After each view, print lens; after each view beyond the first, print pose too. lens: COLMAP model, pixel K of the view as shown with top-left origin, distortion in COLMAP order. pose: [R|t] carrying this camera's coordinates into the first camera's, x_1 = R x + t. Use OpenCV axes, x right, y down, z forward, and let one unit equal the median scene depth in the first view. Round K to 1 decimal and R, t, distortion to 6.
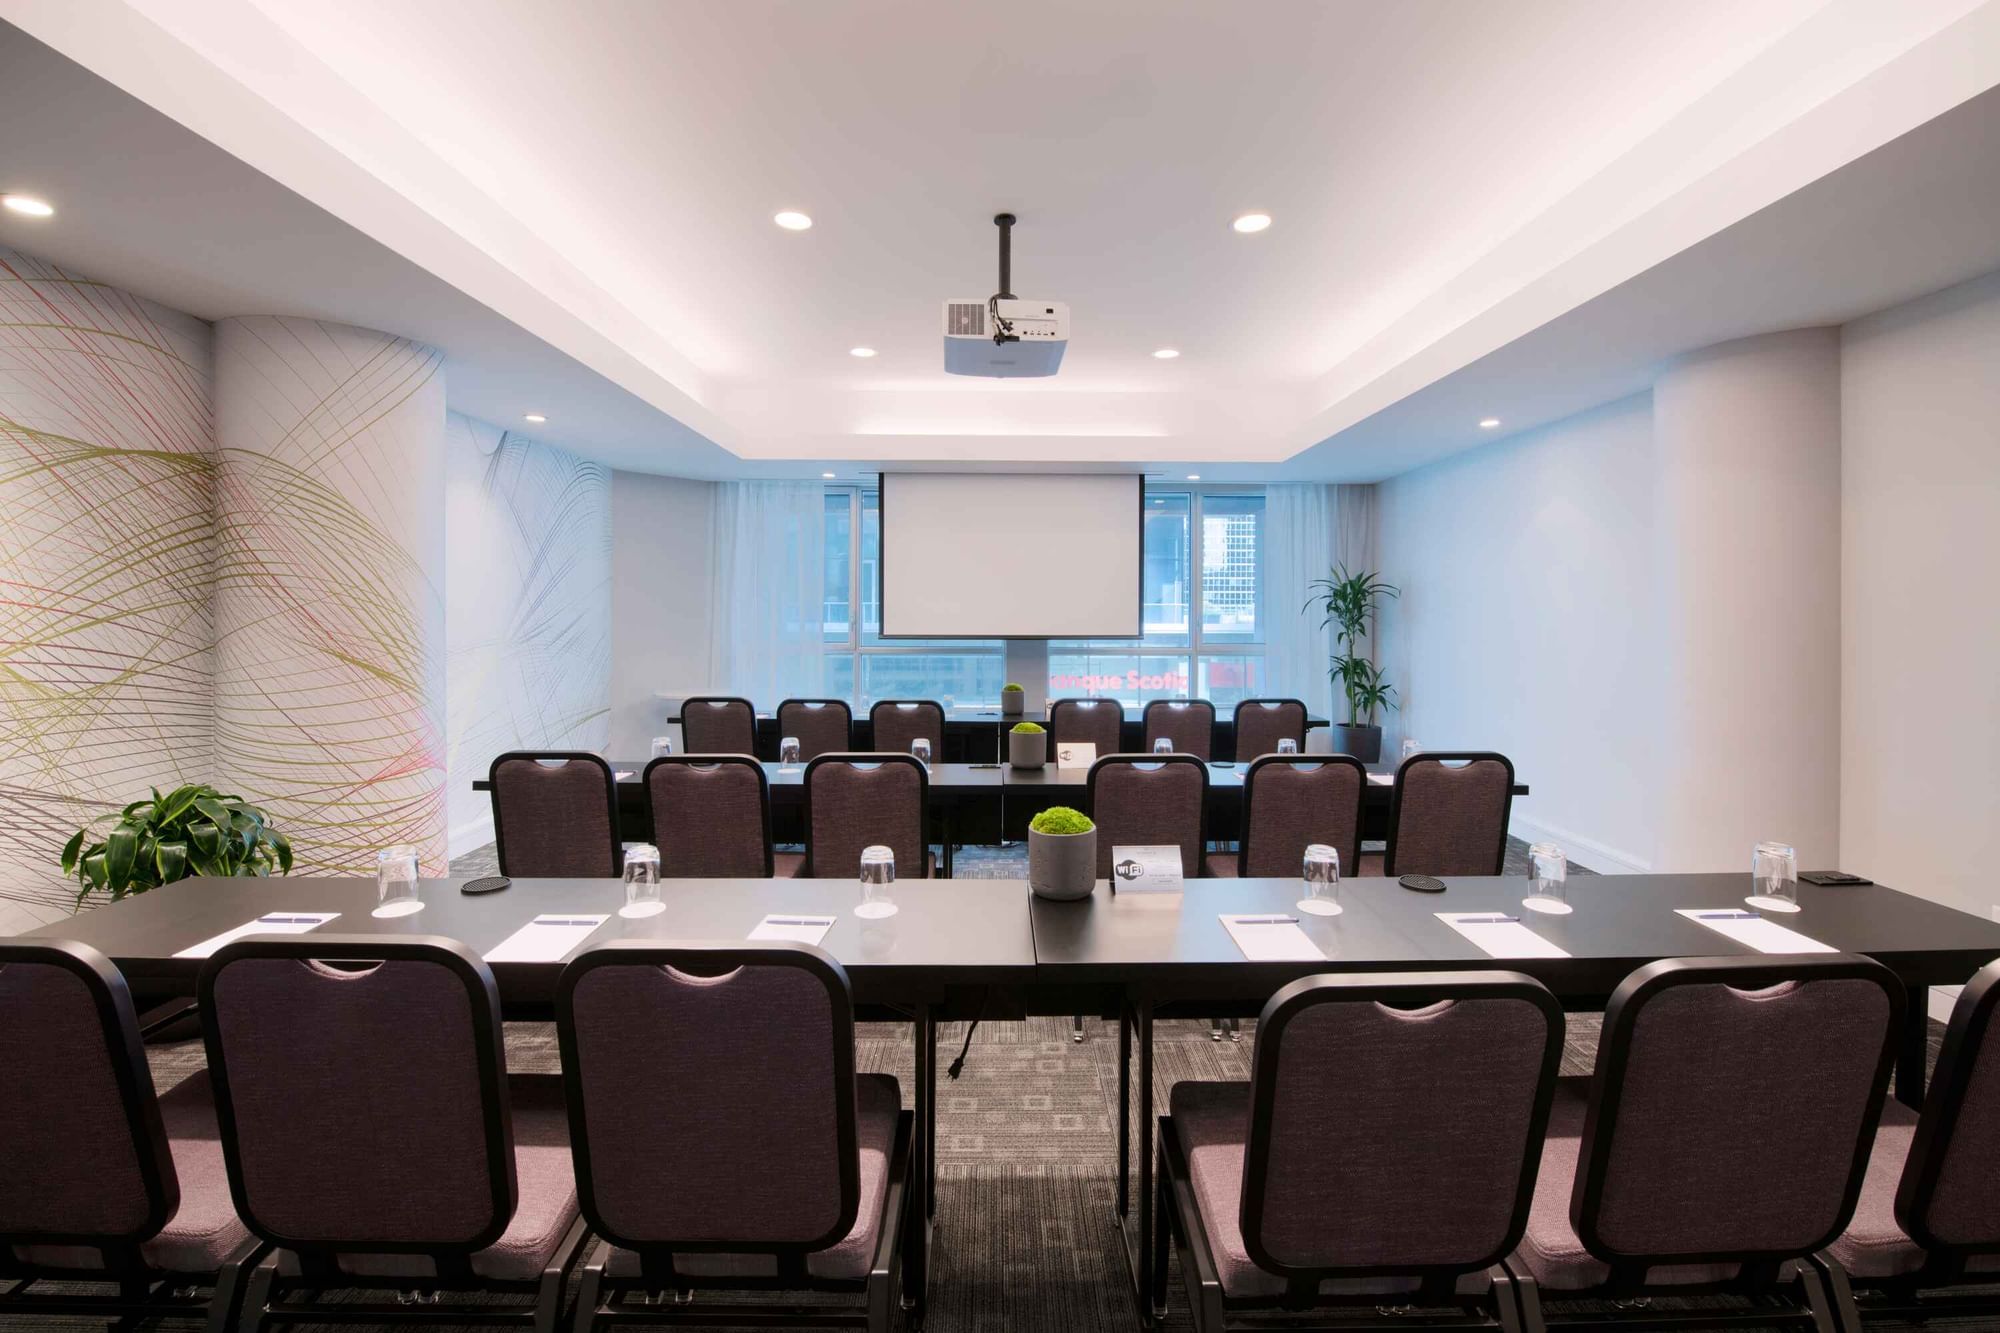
lens RADIAL K [[869.0, 0, 984.3], [0, 869.0, 629.5], [0, 0, 1]] dist [-0.014154, 0.000021]
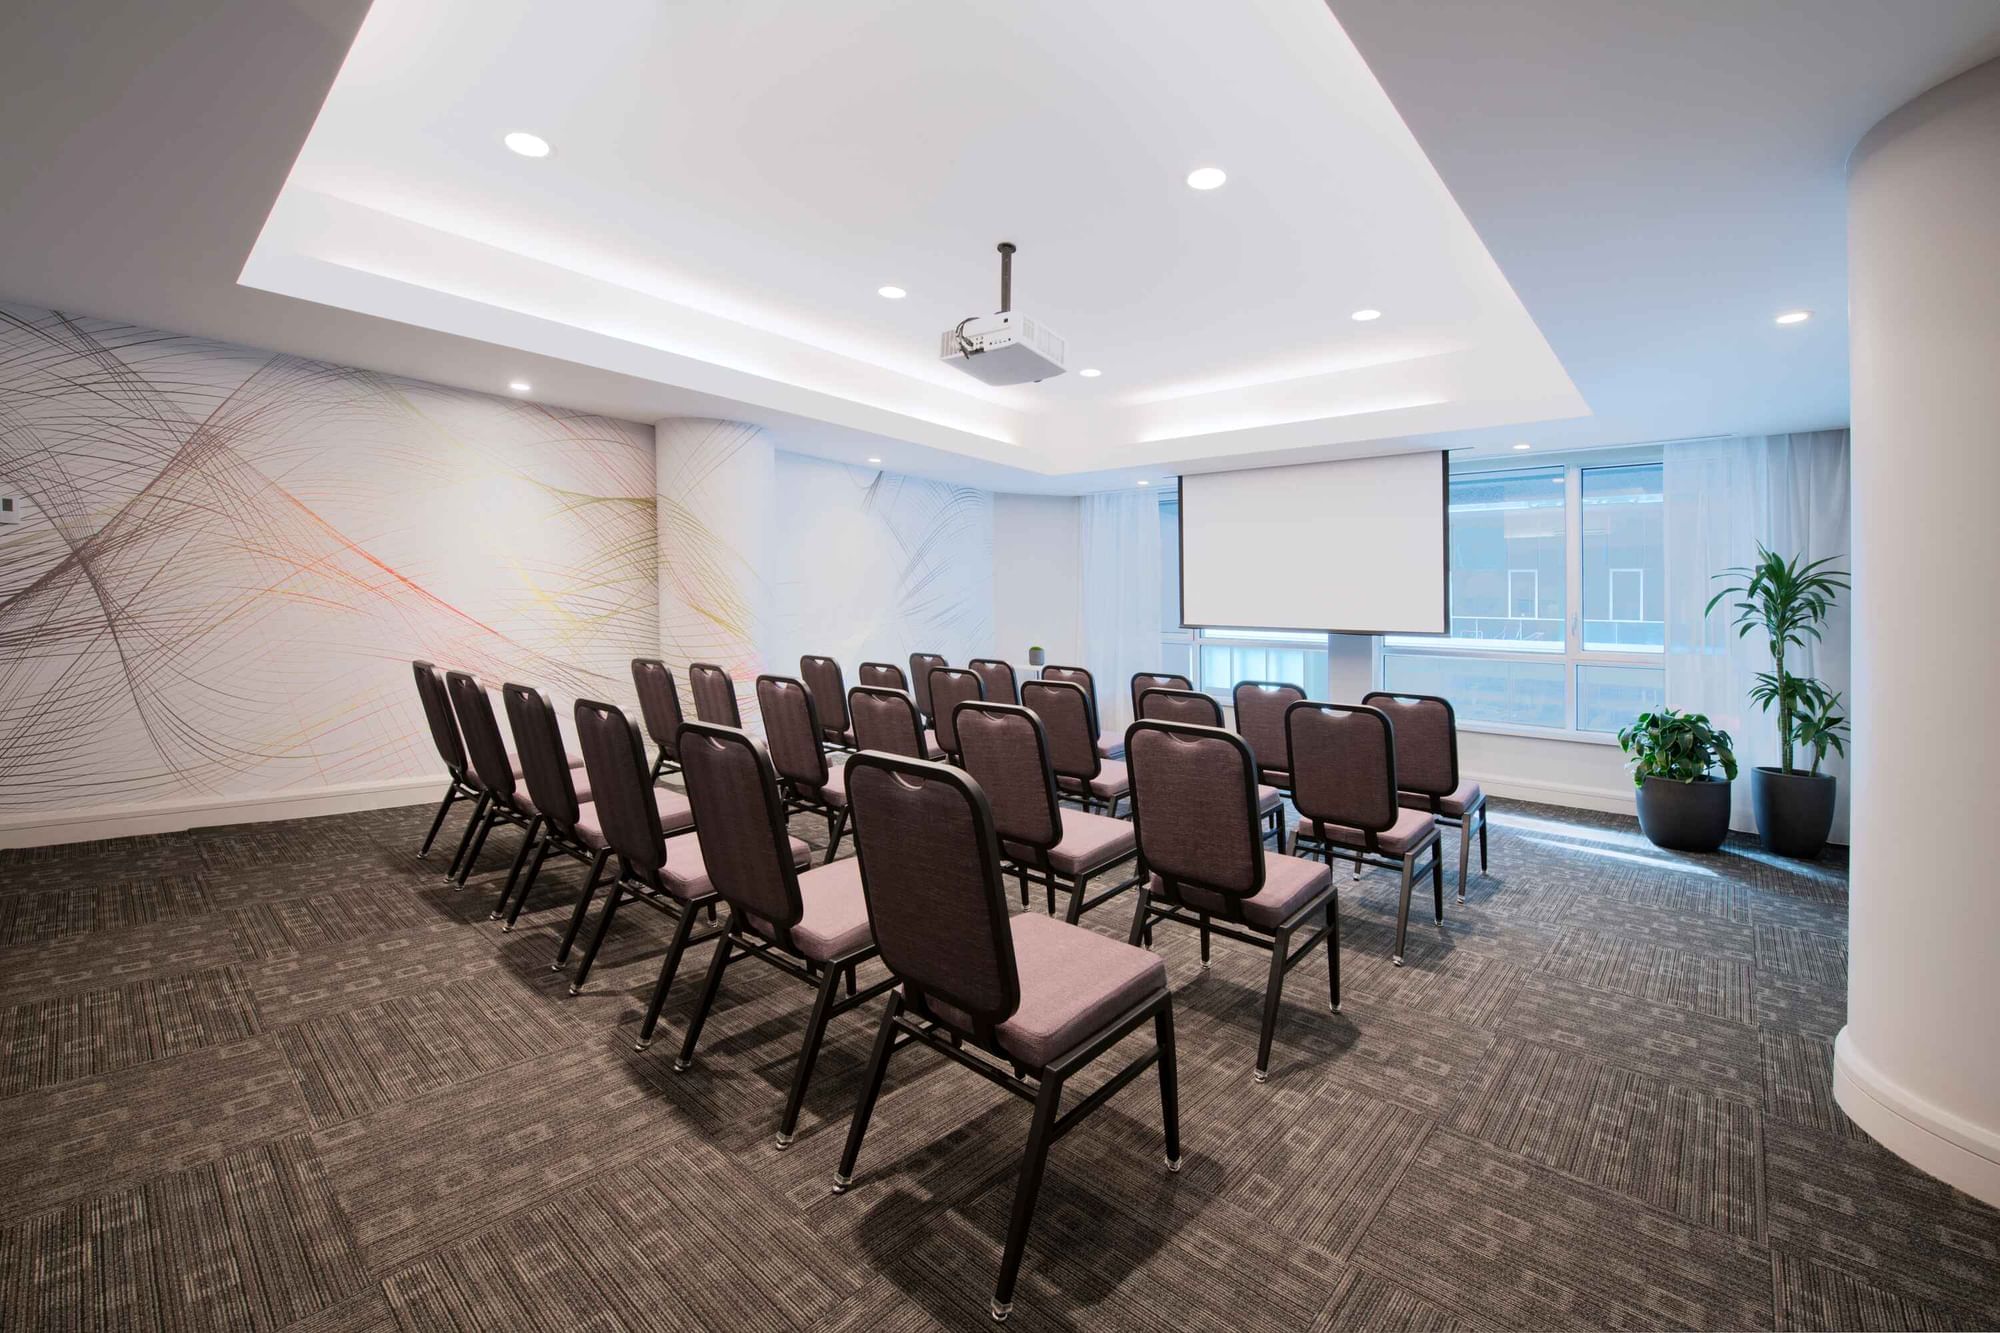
lens RADIAL K [[775.6, 0, 1017.7], [0, 775.6, 649.8], [0, 0, 1]] dist [-0.012869, -0.000167]
pose [[0.760168, 0.051870, -0.647653, 0.728457], [-0.040118, 0.998653, 0.032893, 0.035620], [0.648487, 0.000978, 0.761225, 0.210049]]
